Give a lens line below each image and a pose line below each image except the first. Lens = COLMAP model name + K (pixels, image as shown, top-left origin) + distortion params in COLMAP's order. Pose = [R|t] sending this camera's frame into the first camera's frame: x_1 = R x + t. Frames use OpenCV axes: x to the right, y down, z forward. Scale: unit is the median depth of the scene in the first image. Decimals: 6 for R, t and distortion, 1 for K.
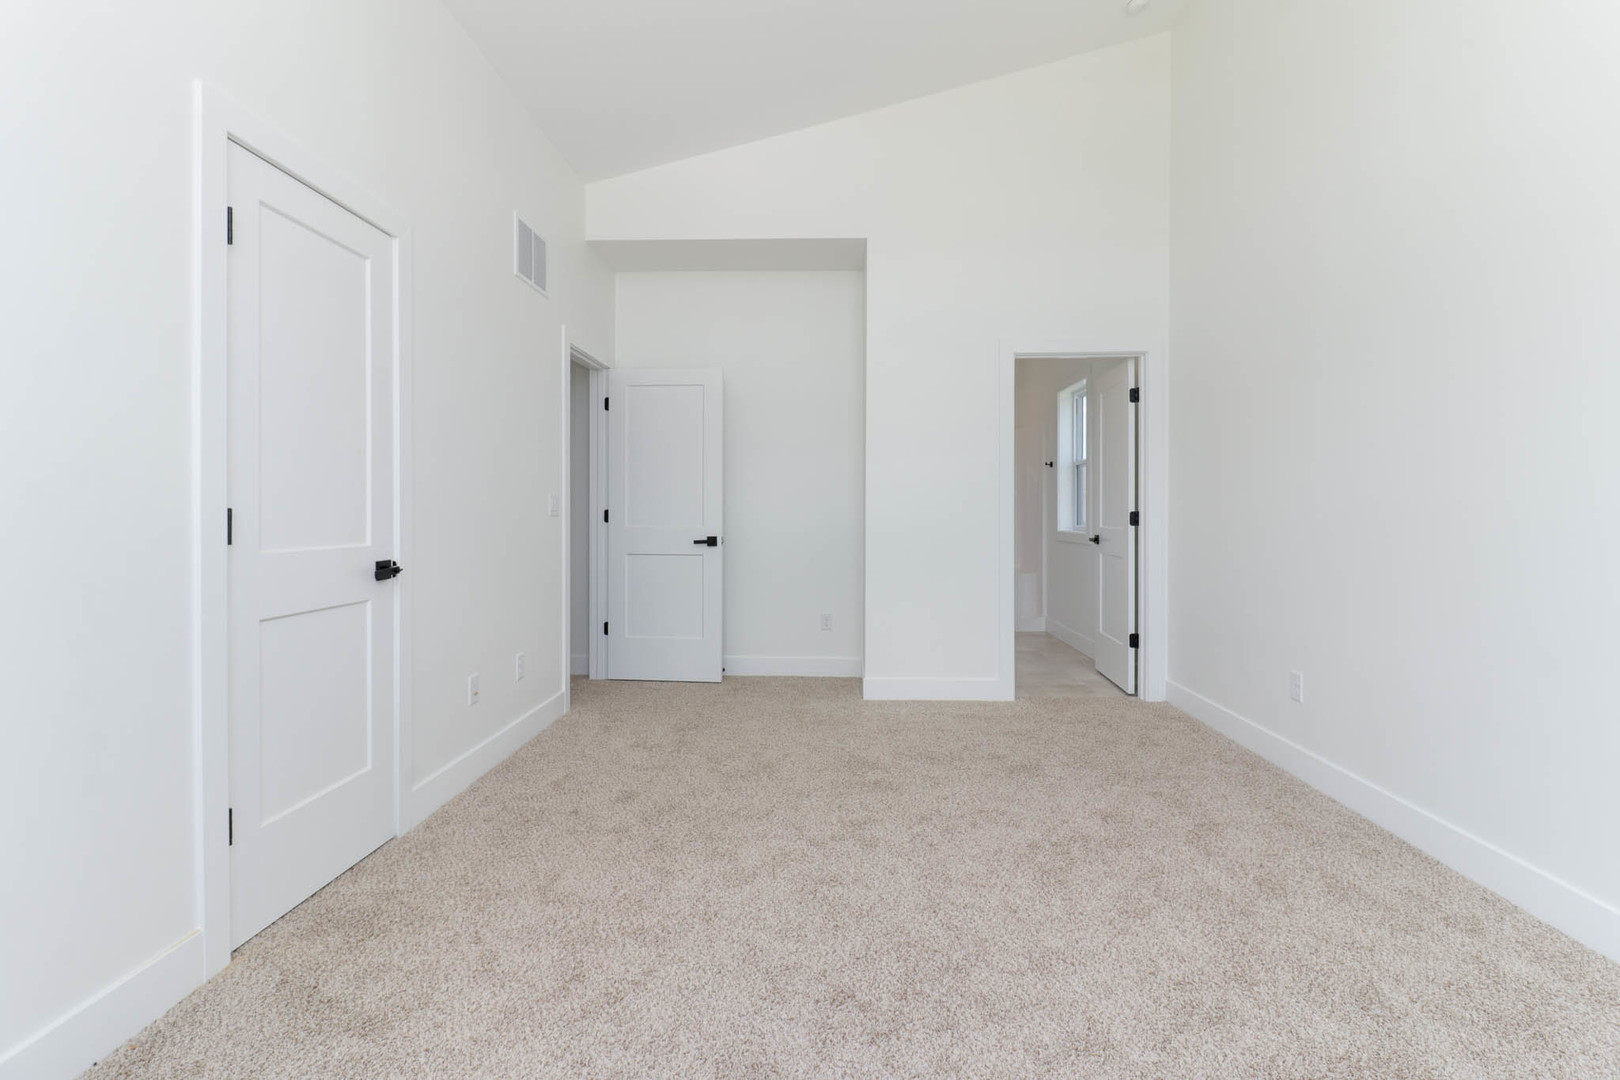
lens RADIAL K [[784.1, 0, 820.2], [0, 784.1, 516.4], [0, 0, 1]] dist [0.030531, -0.023085]
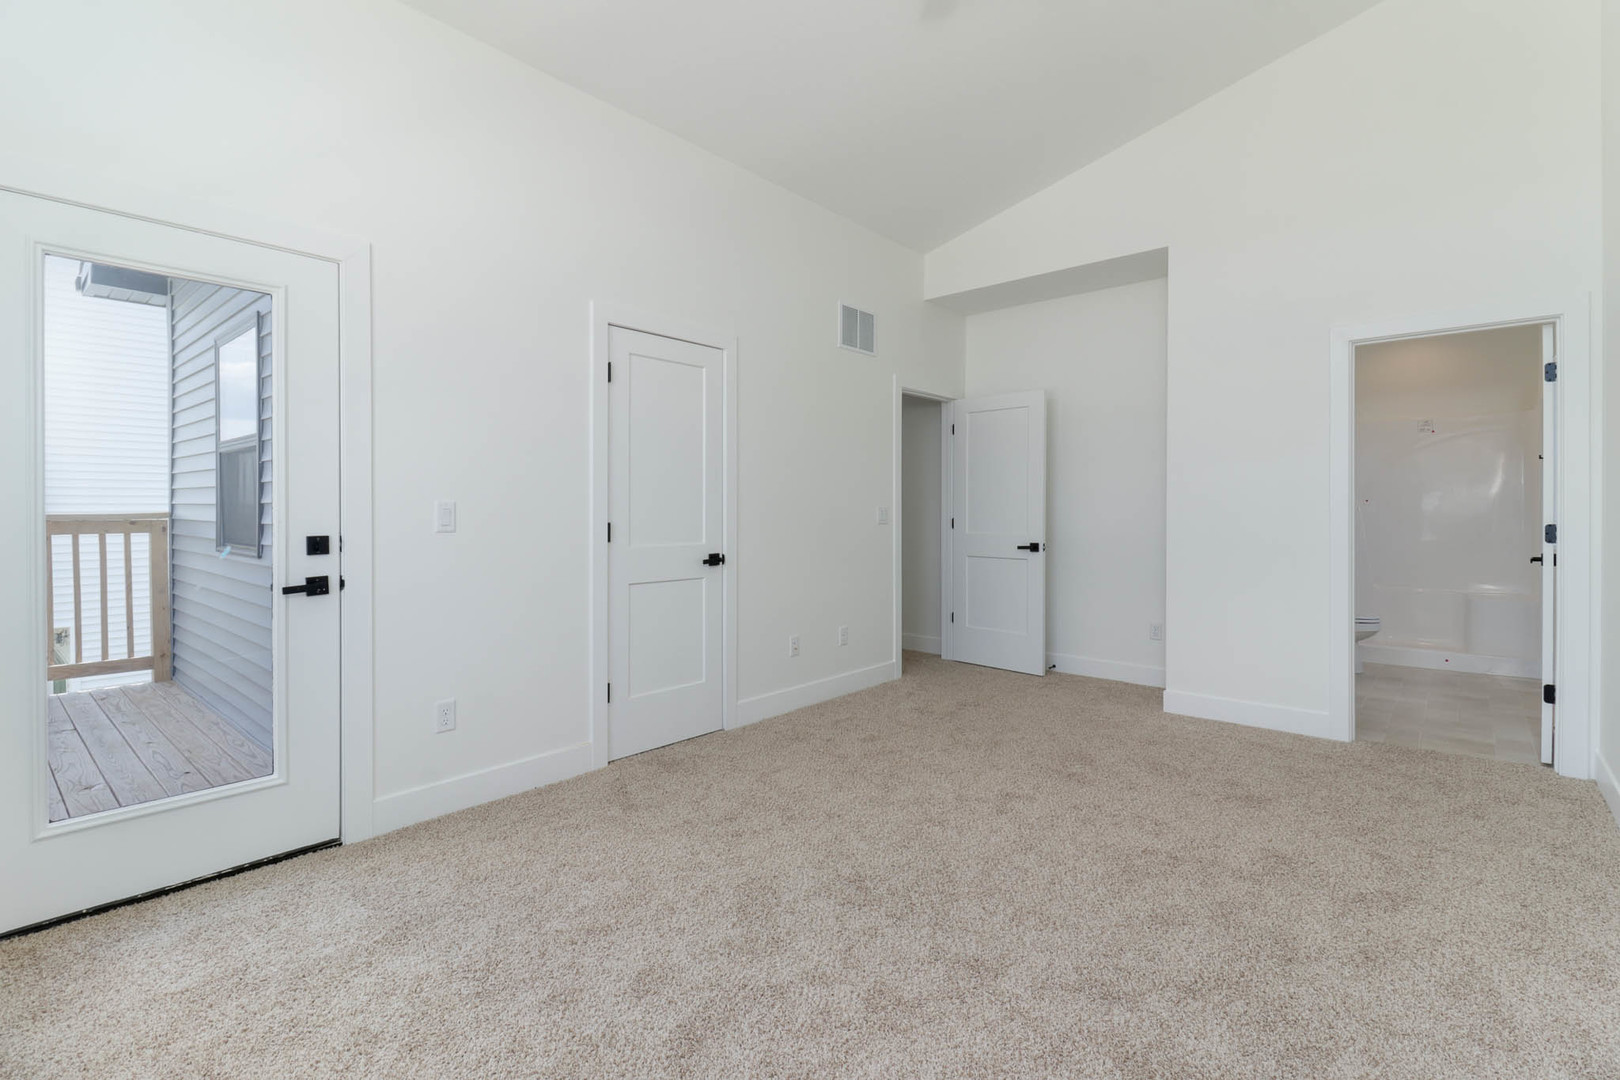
lens RADIAL K [[784.1, 0, 820.2], [0, 784.1, 516.4], [0, 0, 1]] dist [0.030531, -0.023085]
pose [[0.762030, 0.004894, -0.647524, 0.464582], [-0.004329, 0.999988, 0.002464, -0.017464], [0.647528, 0.000925, 0.762041, -0.051478]]
